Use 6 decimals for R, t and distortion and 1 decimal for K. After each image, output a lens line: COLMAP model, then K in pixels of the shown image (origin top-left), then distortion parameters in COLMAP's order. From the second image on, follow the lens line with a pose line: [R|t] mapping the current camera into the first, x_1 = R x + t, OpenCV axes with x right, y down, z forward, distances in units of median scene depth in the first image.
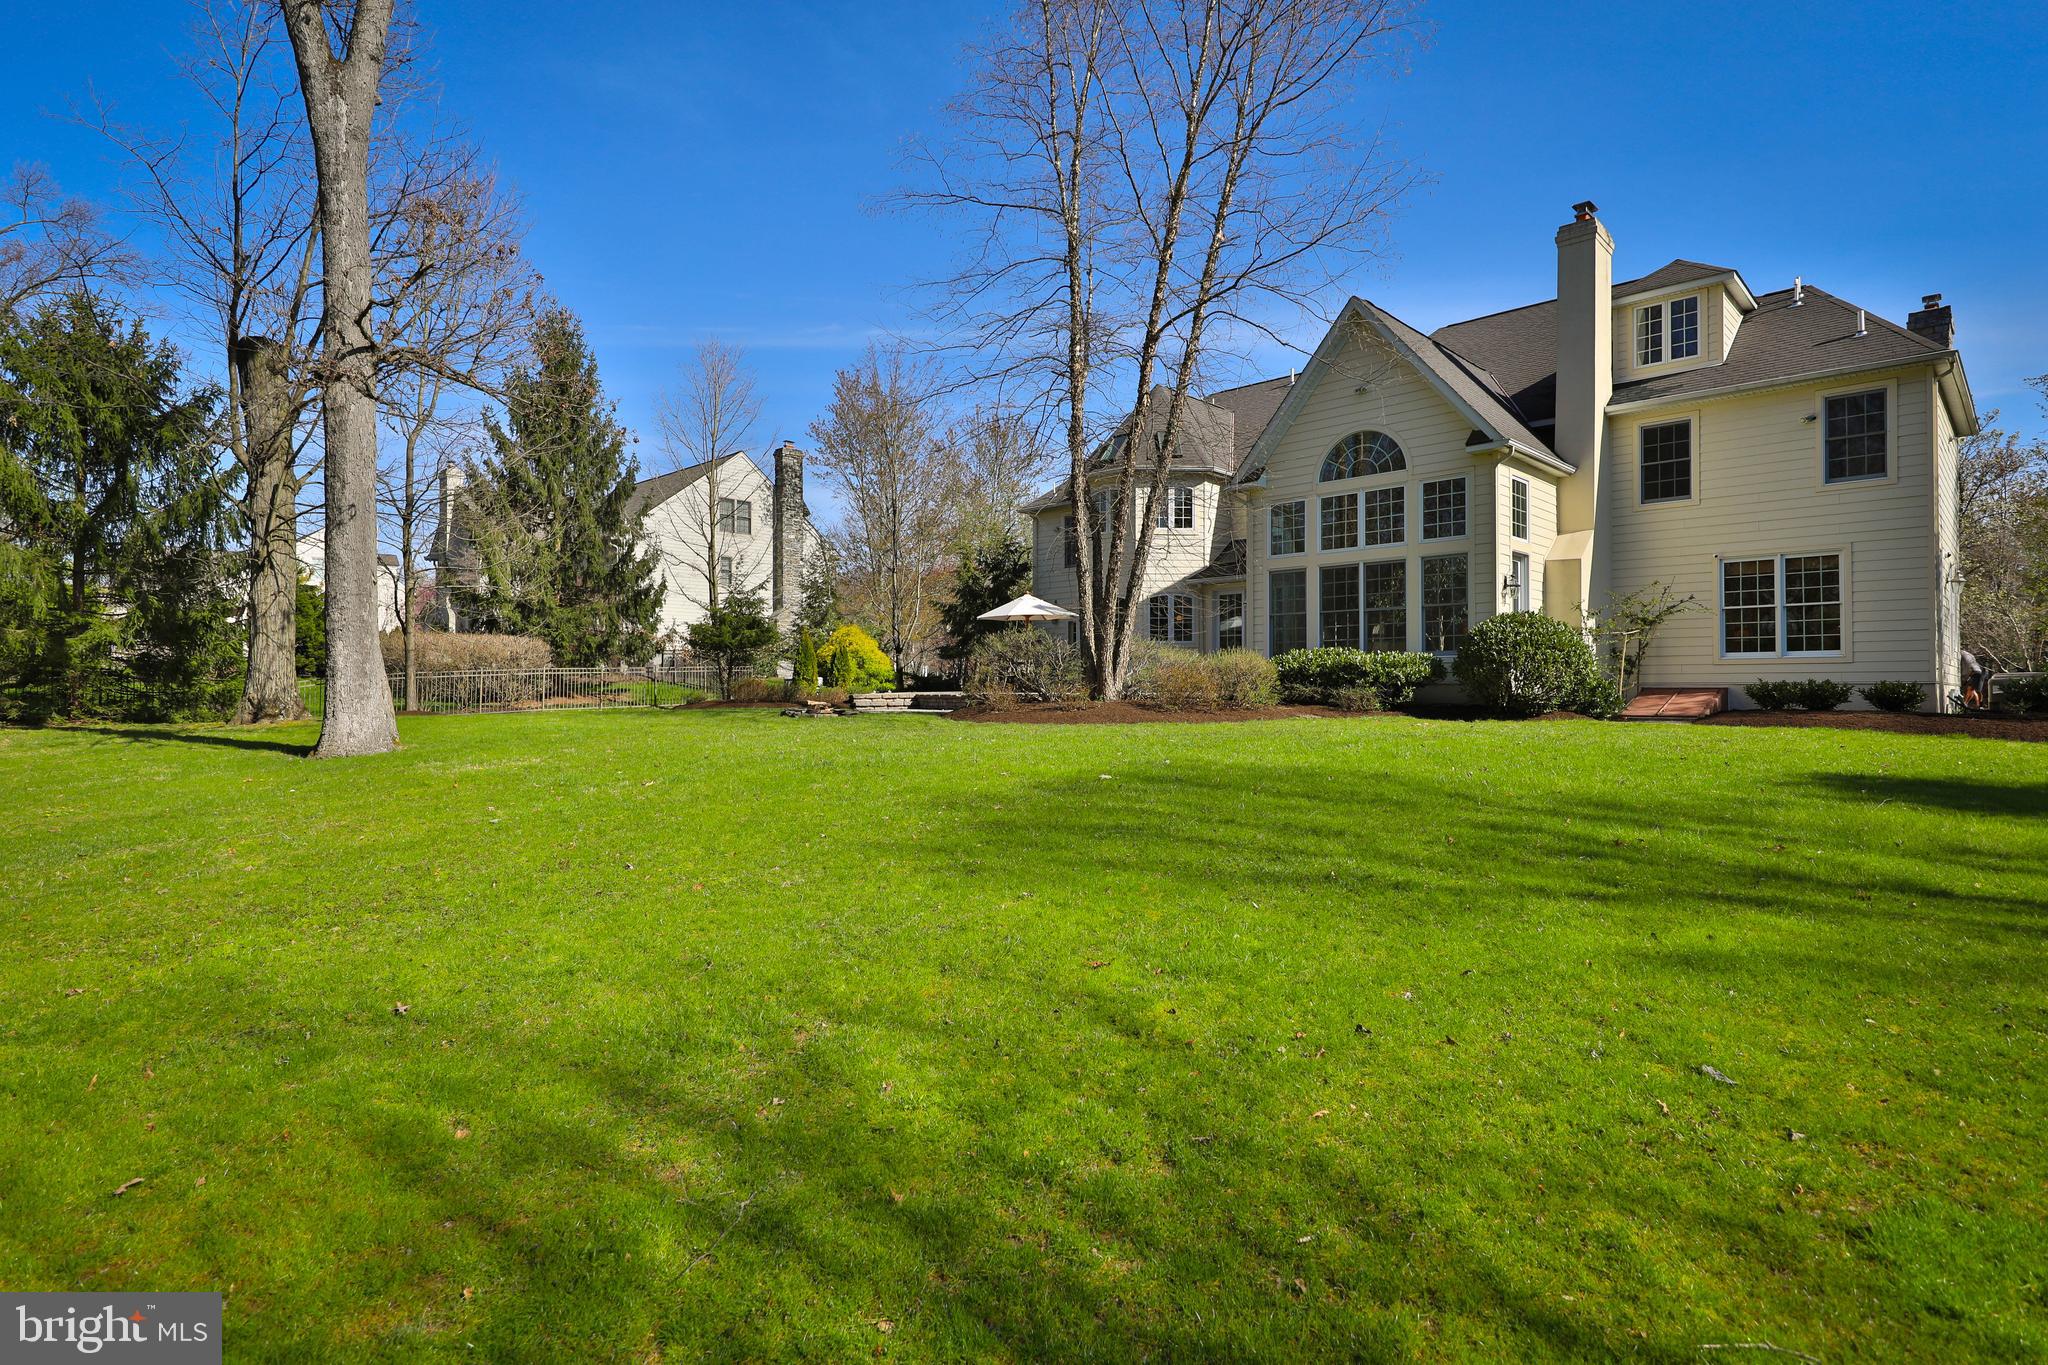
lens RADIAL K [[1114.6, 0, 1024.0], [0, 1114.6, 682.5], [0, 0, 1]] dist [0.005990, 0.000097]
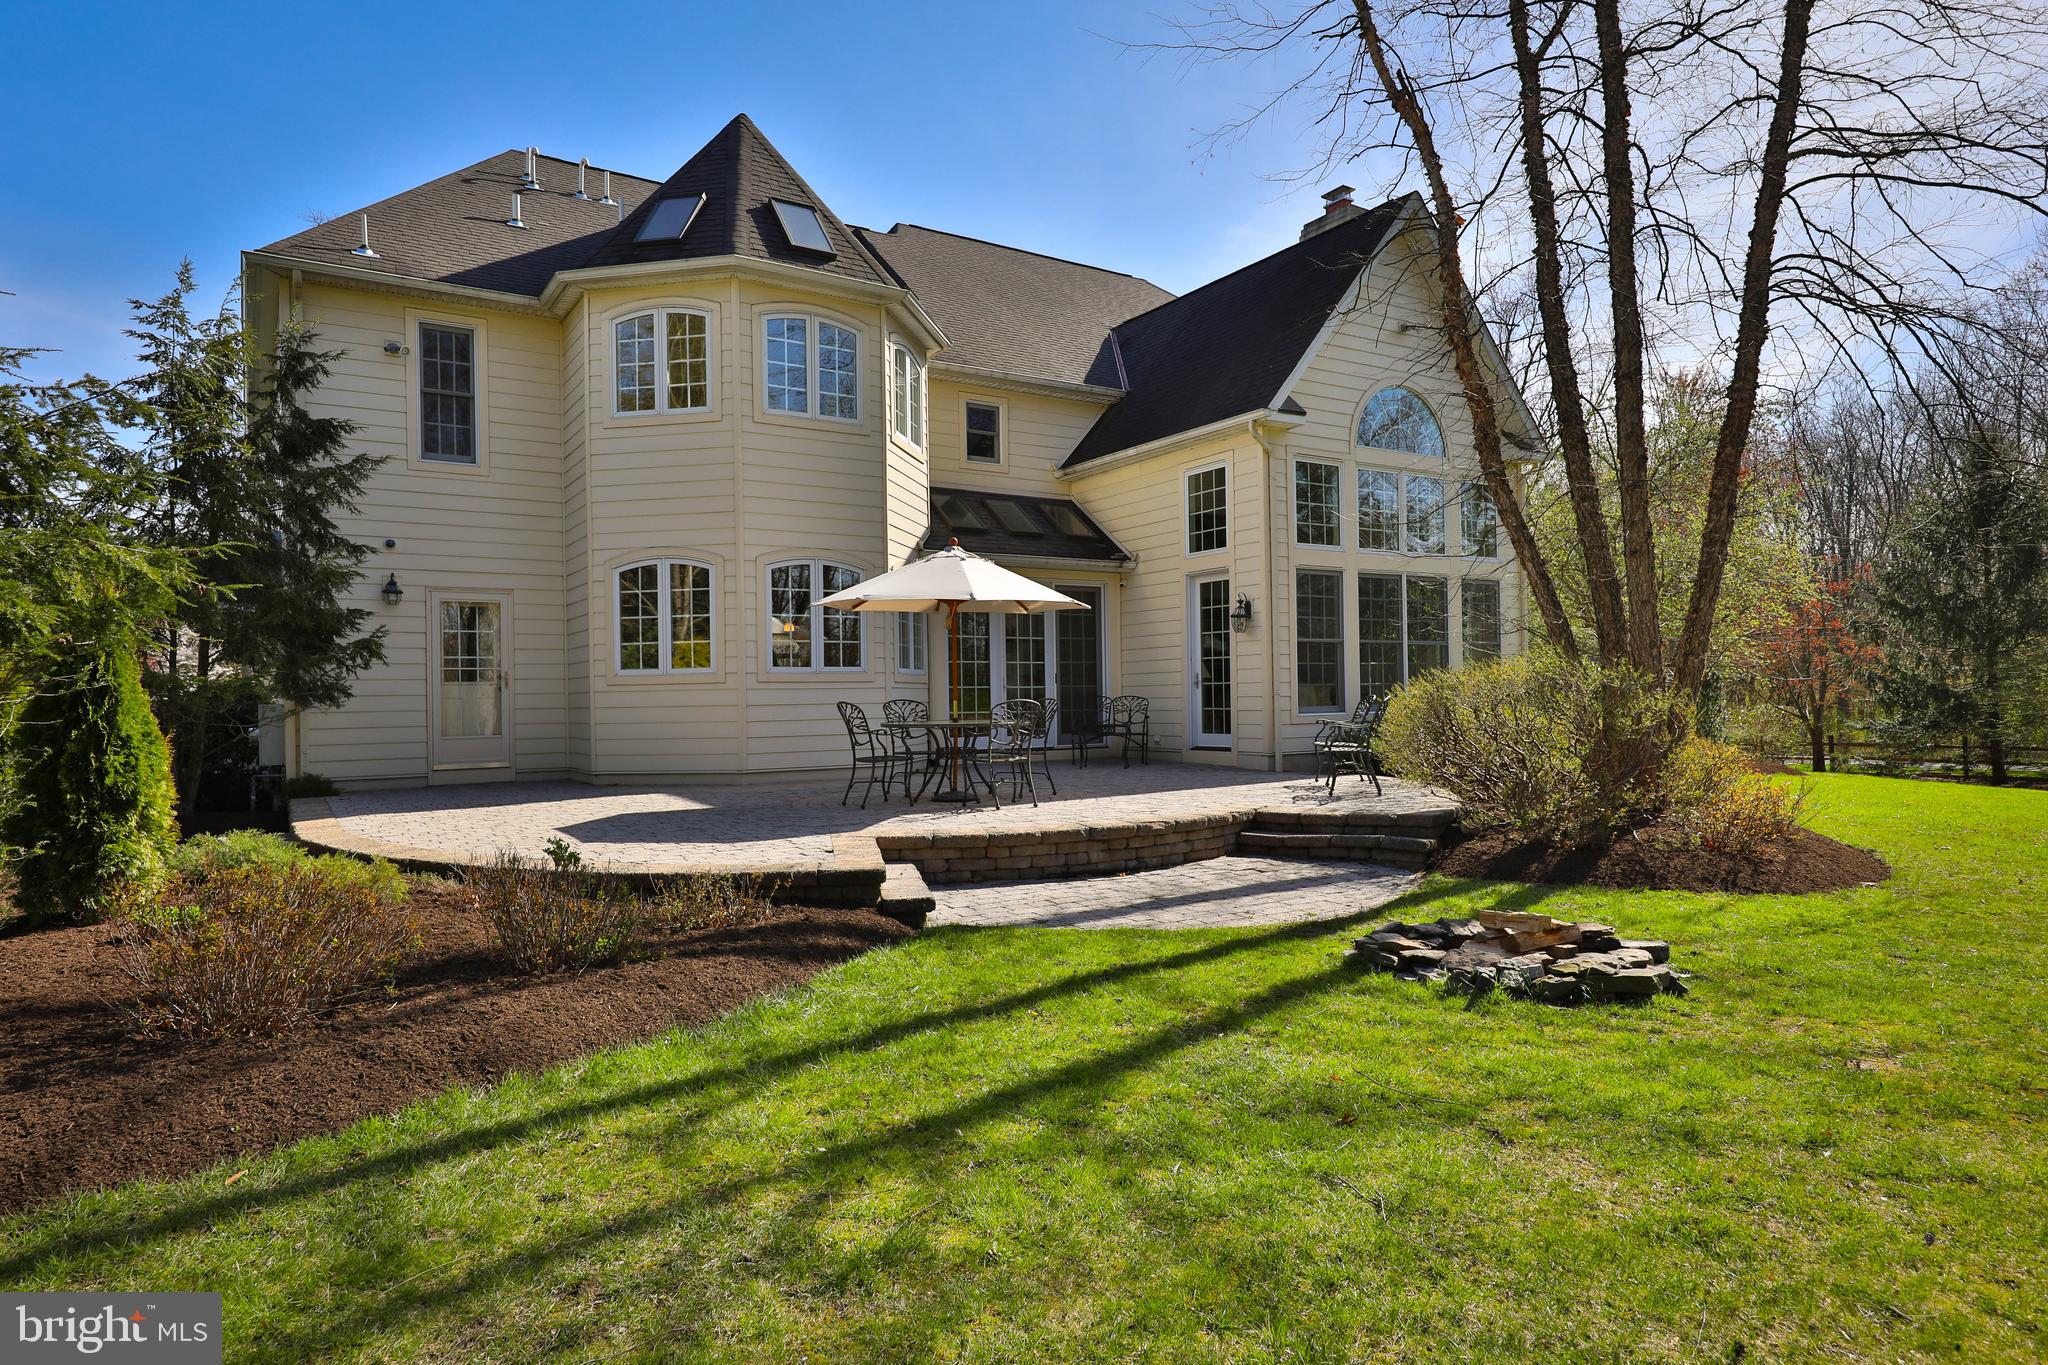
lens RADIAL K [[1270.2, 0, 1024.0], [0, 1270.2, 682.5], [0, 0, 1]] dist [0.017628, 0.002531]
pose [[0.172581, 0.011694, 0.984926, -0.511007], [0.008758, 0.999872, -0.013406, -0.030754], [-0.984956, 0.010939, 0.172456, 1.077414]]
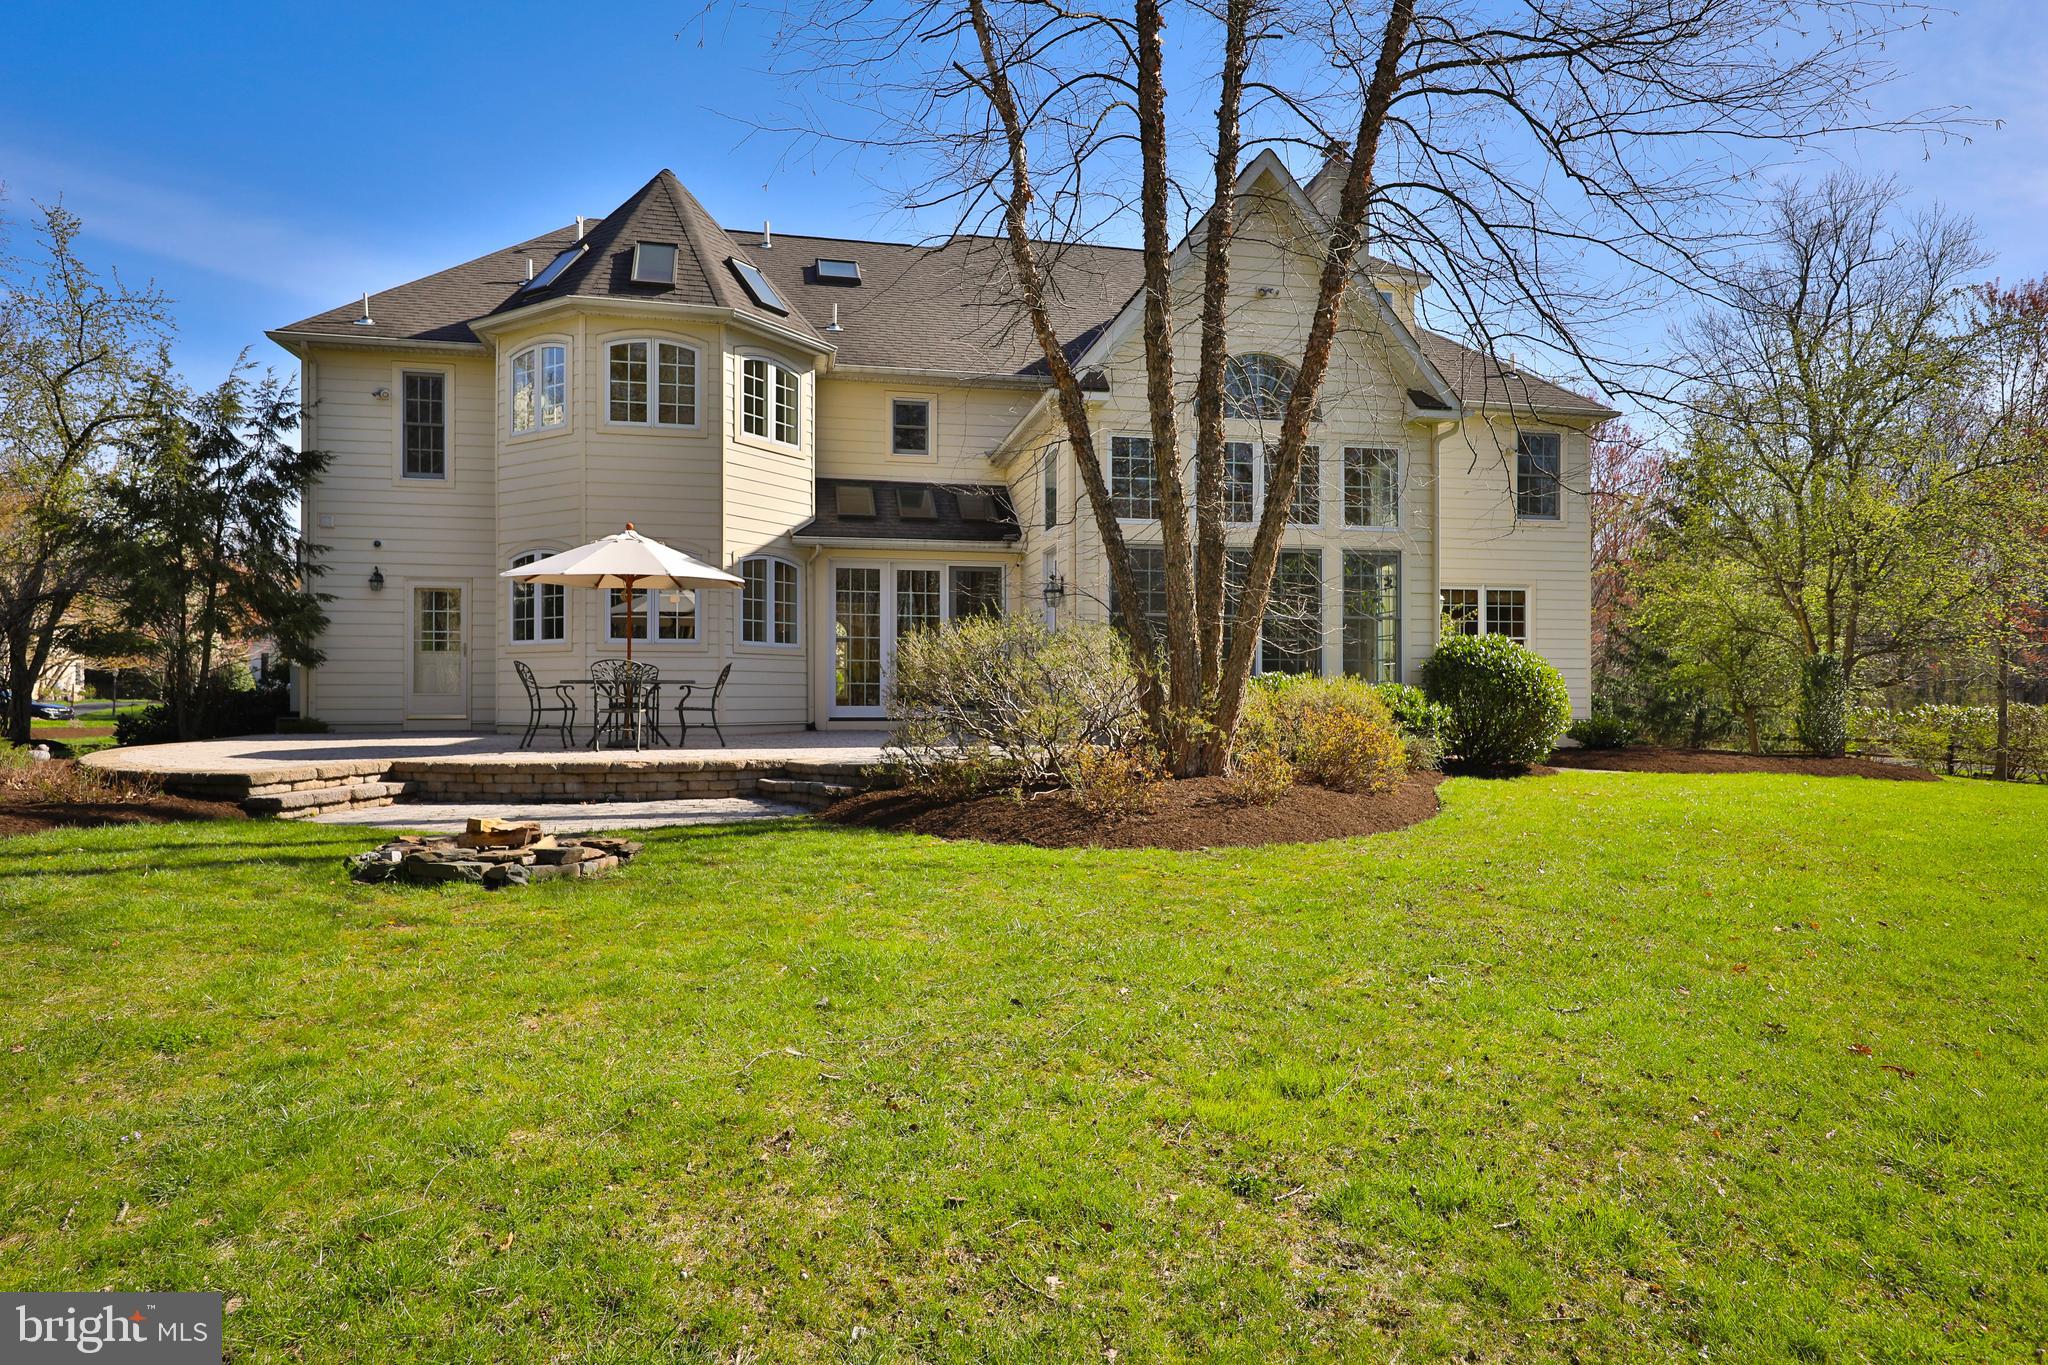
lens RADIAL K [[1270.2, 0, 1024.0], [0, 1270.2, 682.5], [0, 0, 1]] dist [0.017628, 0.002531]
pose [[0.530467, 0.014198, 0.847587, -0.417292], [-0.007872, 0.999899, -0.011823, -0.014572], [-0.847669, -0.000400, 0.530525, 0.699384]]
